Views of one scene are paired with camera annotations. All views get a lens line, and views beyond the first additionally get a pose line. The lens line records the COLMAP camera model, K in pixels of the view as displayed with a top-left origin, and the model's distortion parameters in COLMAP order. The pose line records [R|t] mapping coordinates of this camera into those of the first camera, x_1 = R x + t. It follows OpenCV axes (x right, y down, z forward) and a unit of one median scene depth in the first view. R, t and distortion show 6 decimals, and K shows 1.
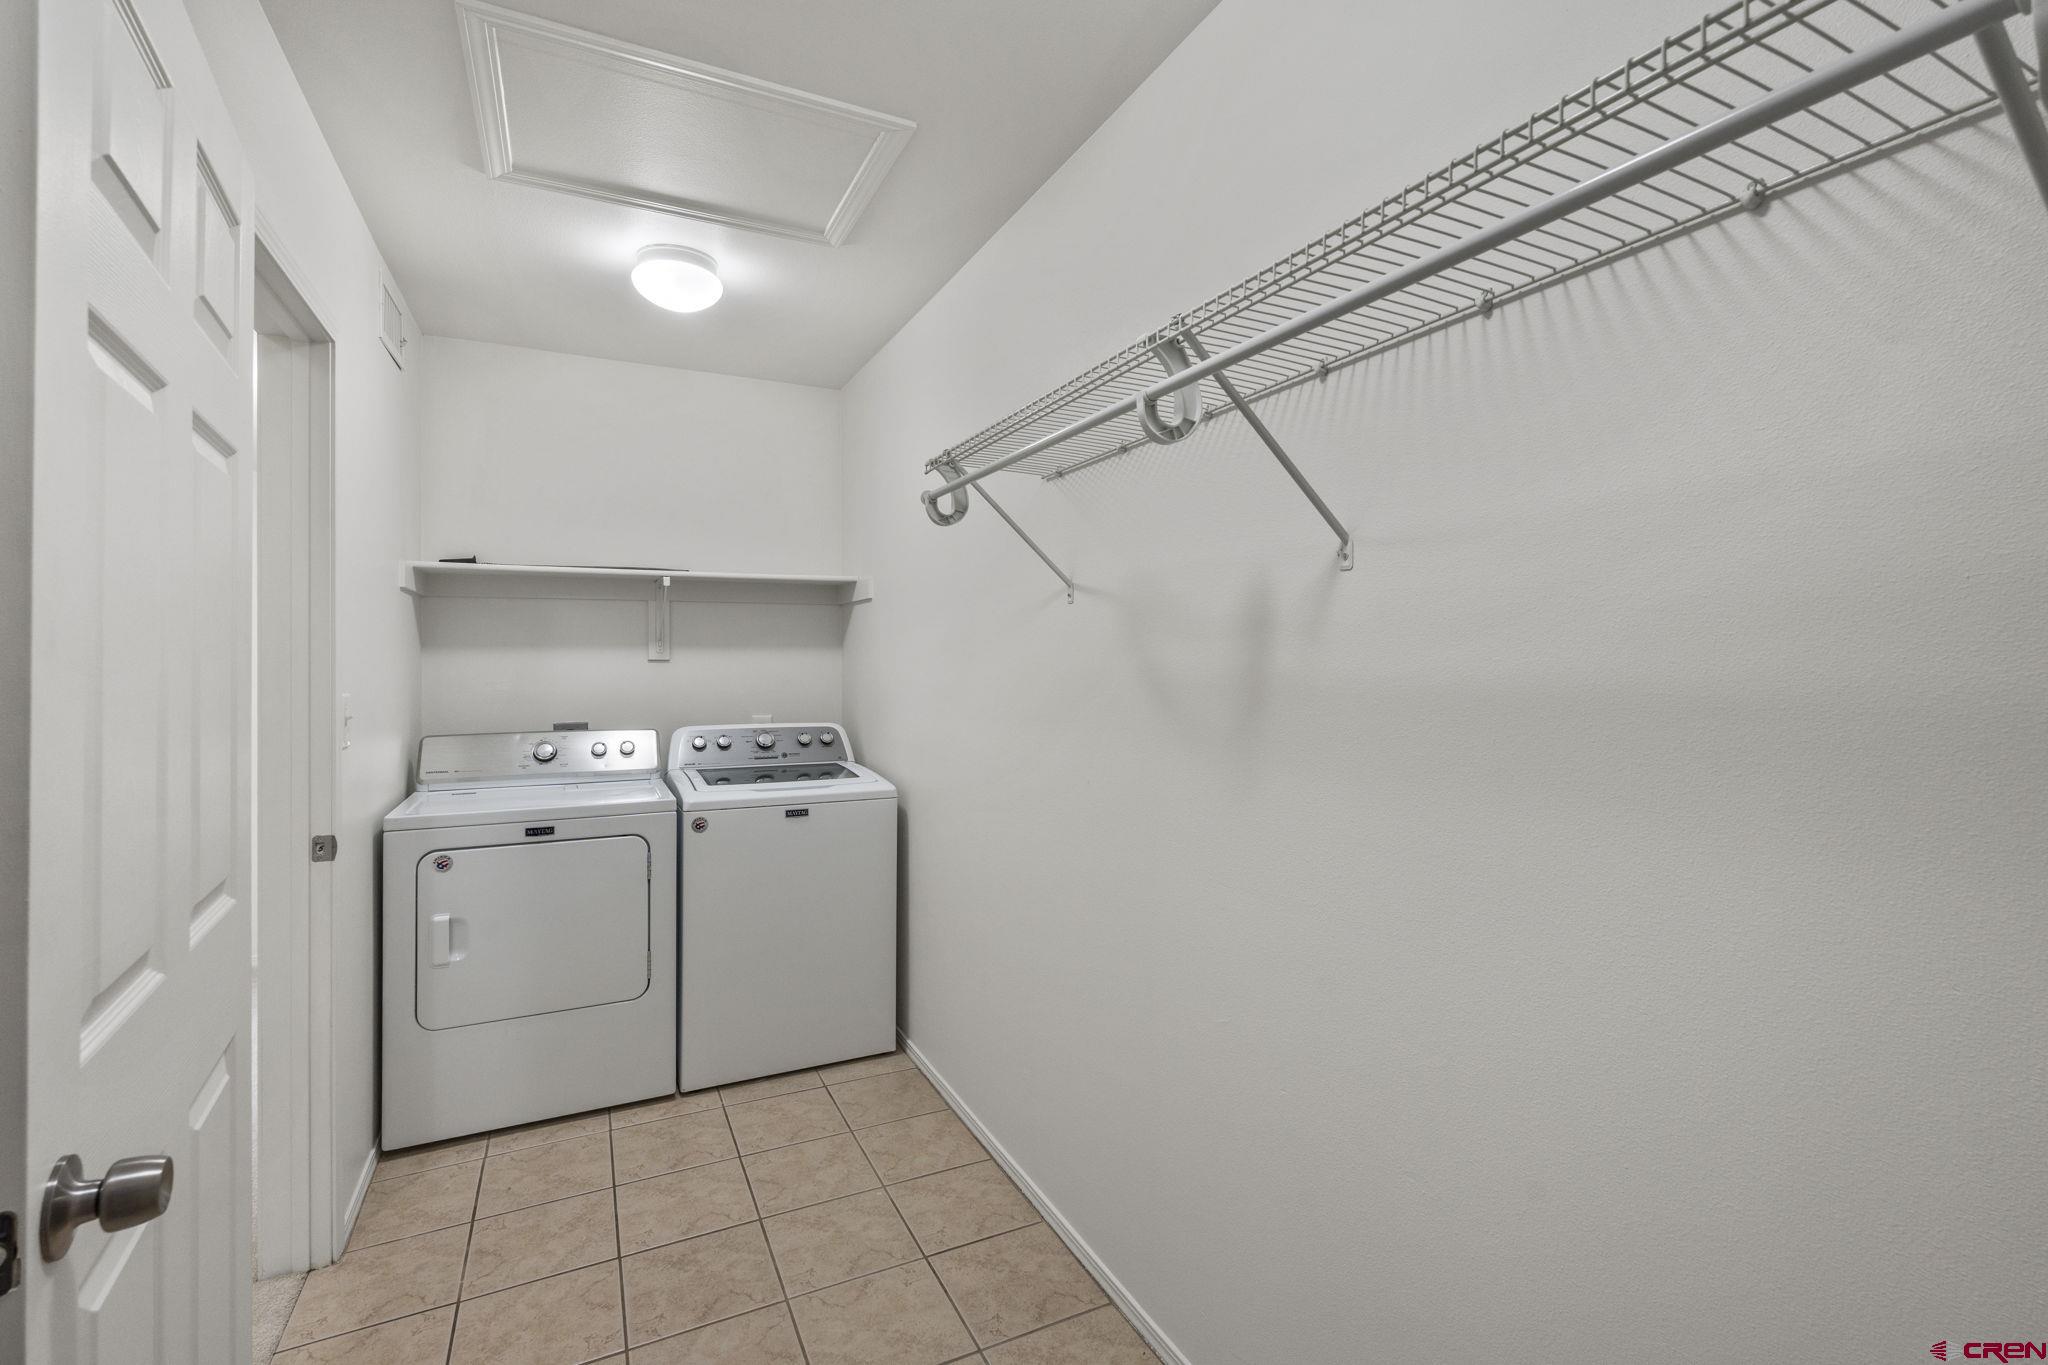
lens RADIAL K [[904.1, 0, 1024.5], [0, 904.1, 667.4], [0, 0, 1]] dist [-0.002985, 0.000649]
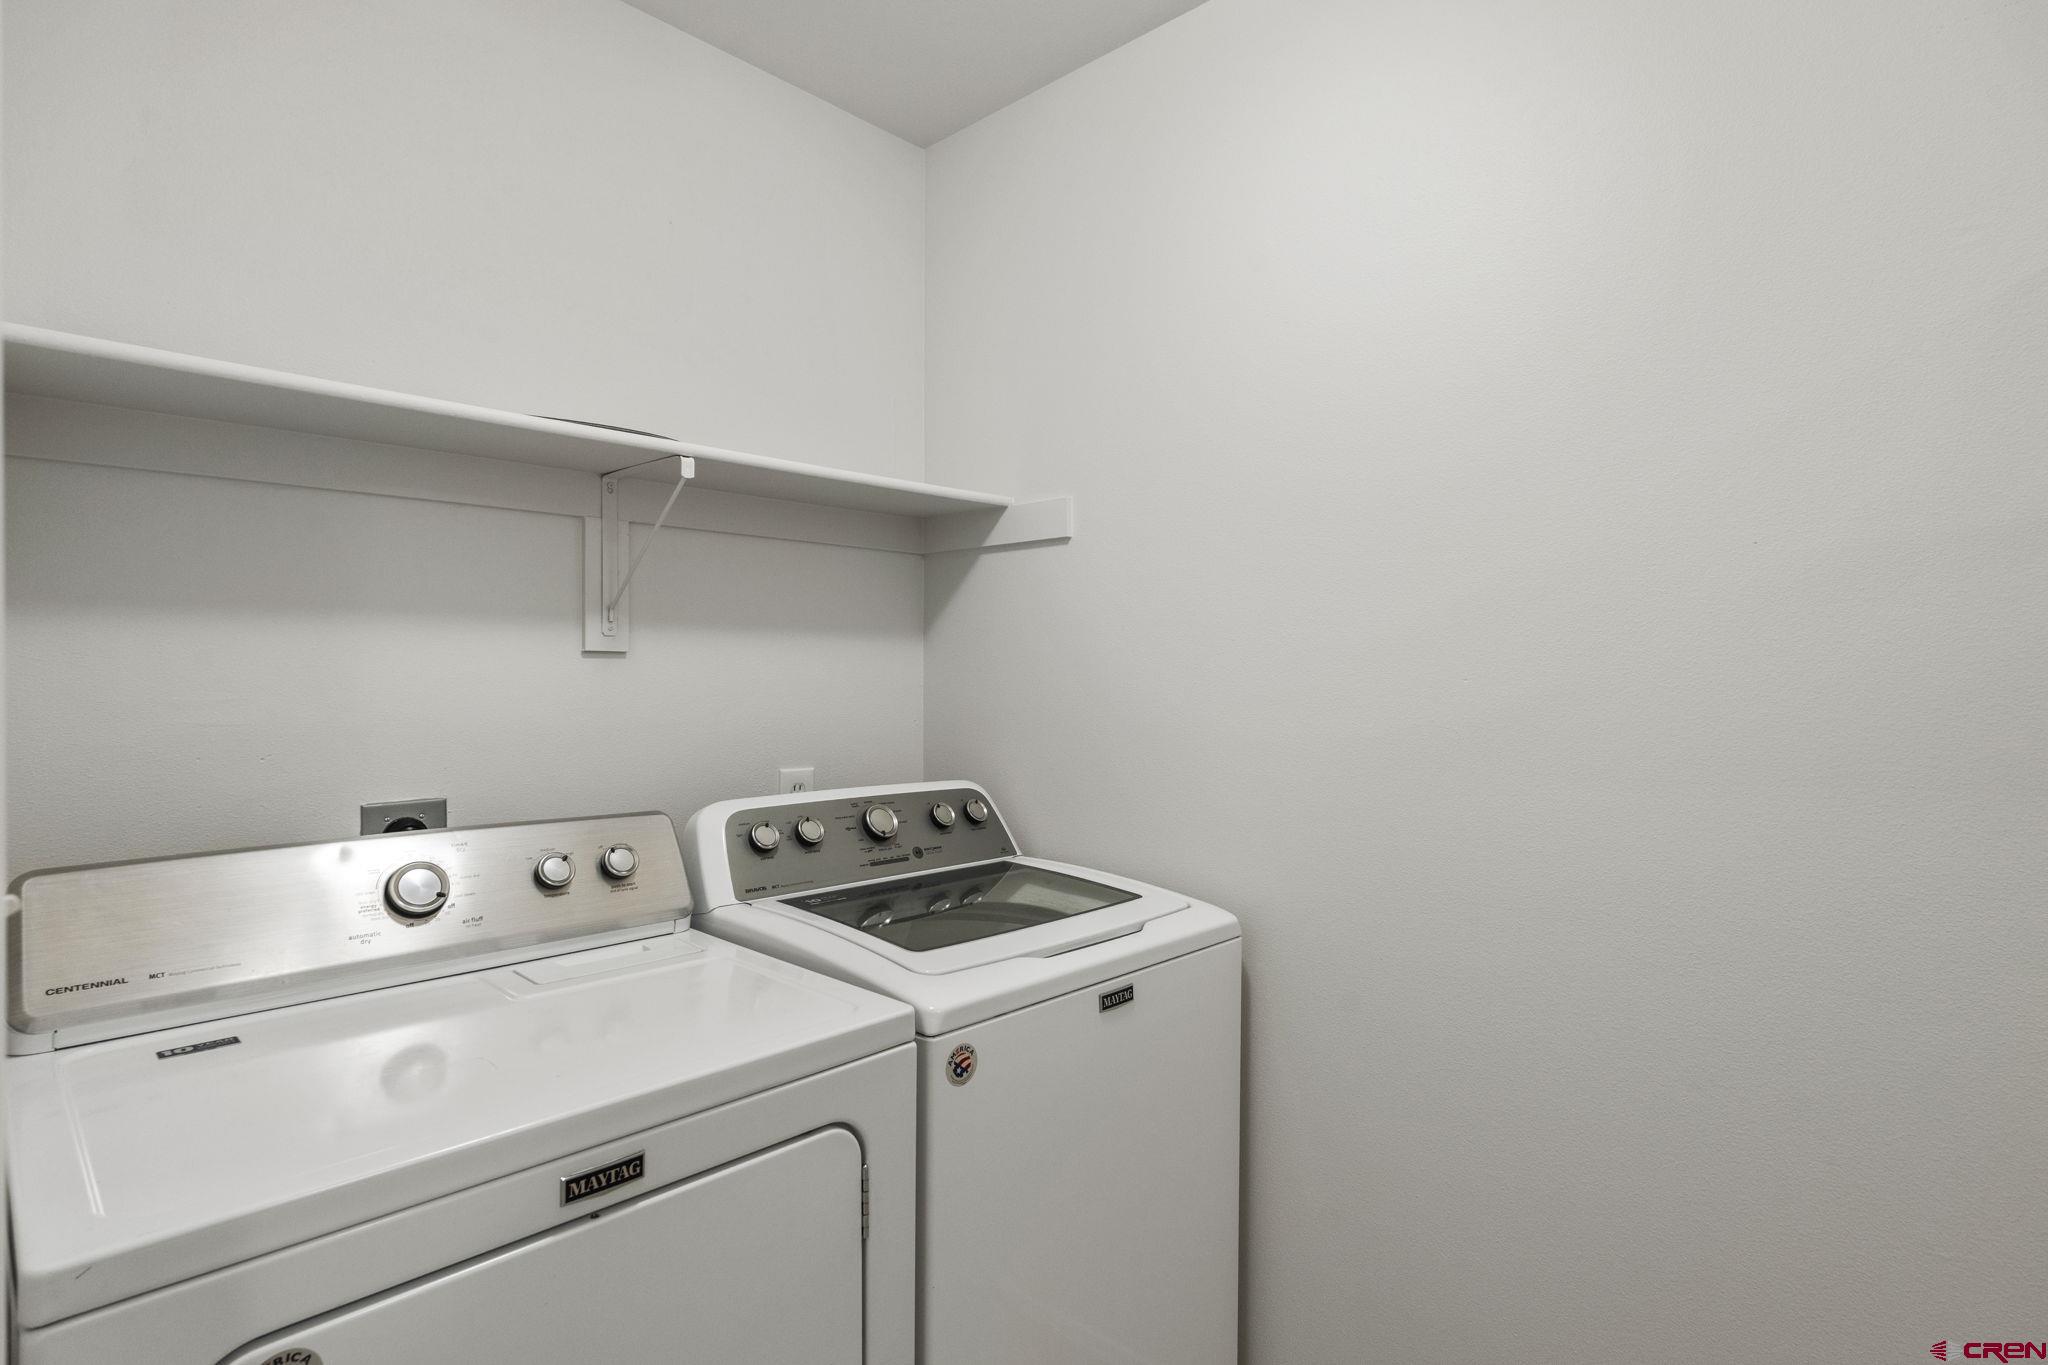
lens RADIAL K [[1019.7, 0, 1025.7], [0, 1019.7, 692.2], [0, 0, 1]] dist [0.004925, 0.000541]
pose [[0.938962, 0.001475, 0.344018, -0.399804], [-0.005388, 0.999931, 0.010421, 0.005823], [-0.343979, -0.011639, 0.938905, 0.472735]]
